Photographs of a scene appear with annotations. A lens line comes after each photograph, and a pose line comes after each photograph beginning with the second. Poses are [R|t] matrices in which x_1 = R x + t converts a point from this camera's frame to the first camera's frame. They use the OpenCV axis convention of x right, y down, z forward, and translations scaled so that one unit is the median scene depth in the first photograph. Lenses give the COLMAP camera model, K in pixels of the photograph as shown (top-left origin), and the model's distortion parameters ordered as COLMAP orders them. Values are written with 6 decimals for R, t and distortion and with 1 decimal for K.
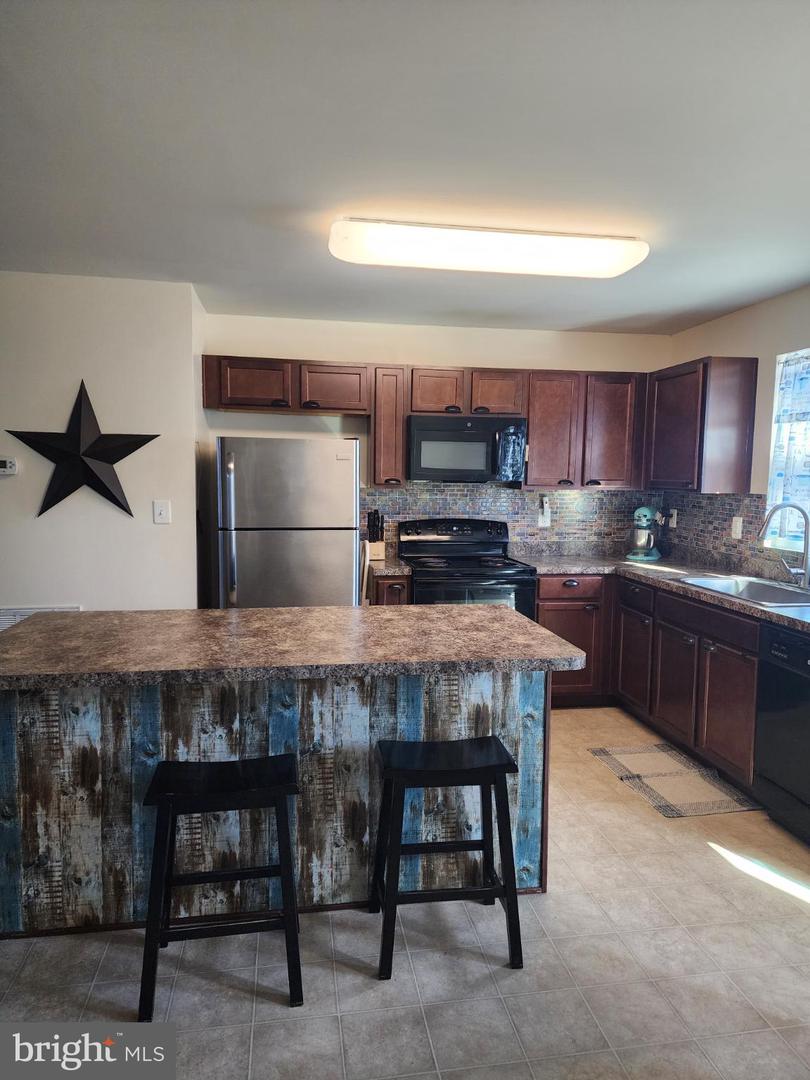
lens RADIAL K [[728.4, 0, 405.0], [0, 728.4, 540.0], [0, 0, 1]] dist [0.074731, -0.072983]
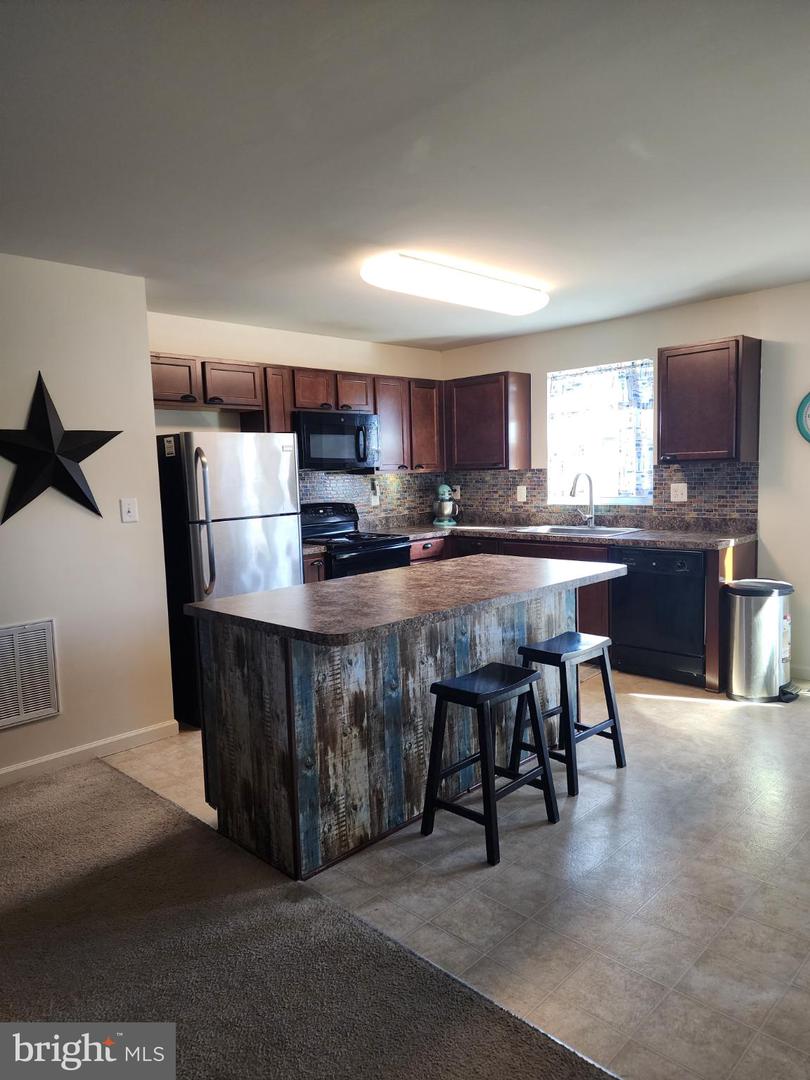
lens RADIAL K [[721.7, 0, 405.0], [0, 721.7, 540.0], [0, 0, 1]] dist [0.068860, -0.079451]
pose [[0.810817, -0.097246, 0.577164, -0.606166], [0.095113, 0.994885, 0.034010, 0.003787], [-0.577520, 0.027321, 0.815919, 0.001411]]
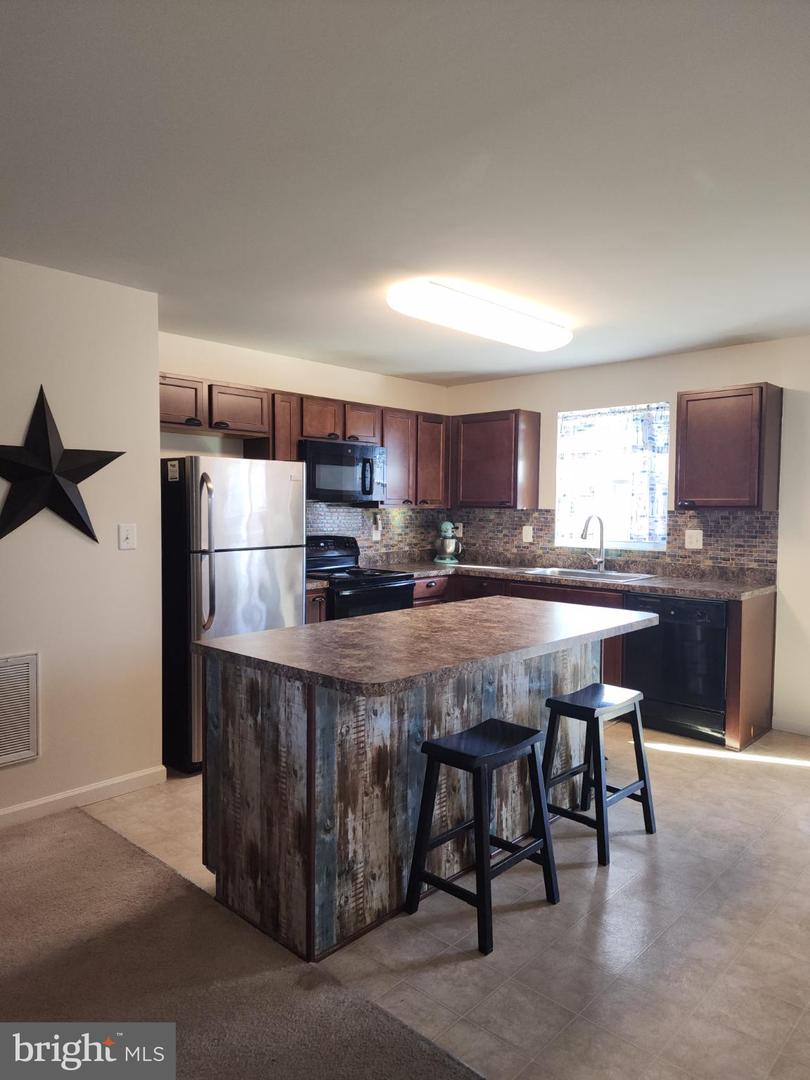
lens RADIAL K [[724.4, 0, 406.9], [0, 724.4, 534.6], [0, 0, 1]] dist [0.069192, -0.074185]
pose [[0.792895, -0.033874, 0.608416, -0.618424], [0.058045, 0.998112, -0.020073, -0.001675], [-0.606587, 0.051231, 0.793364, 0.072342]]
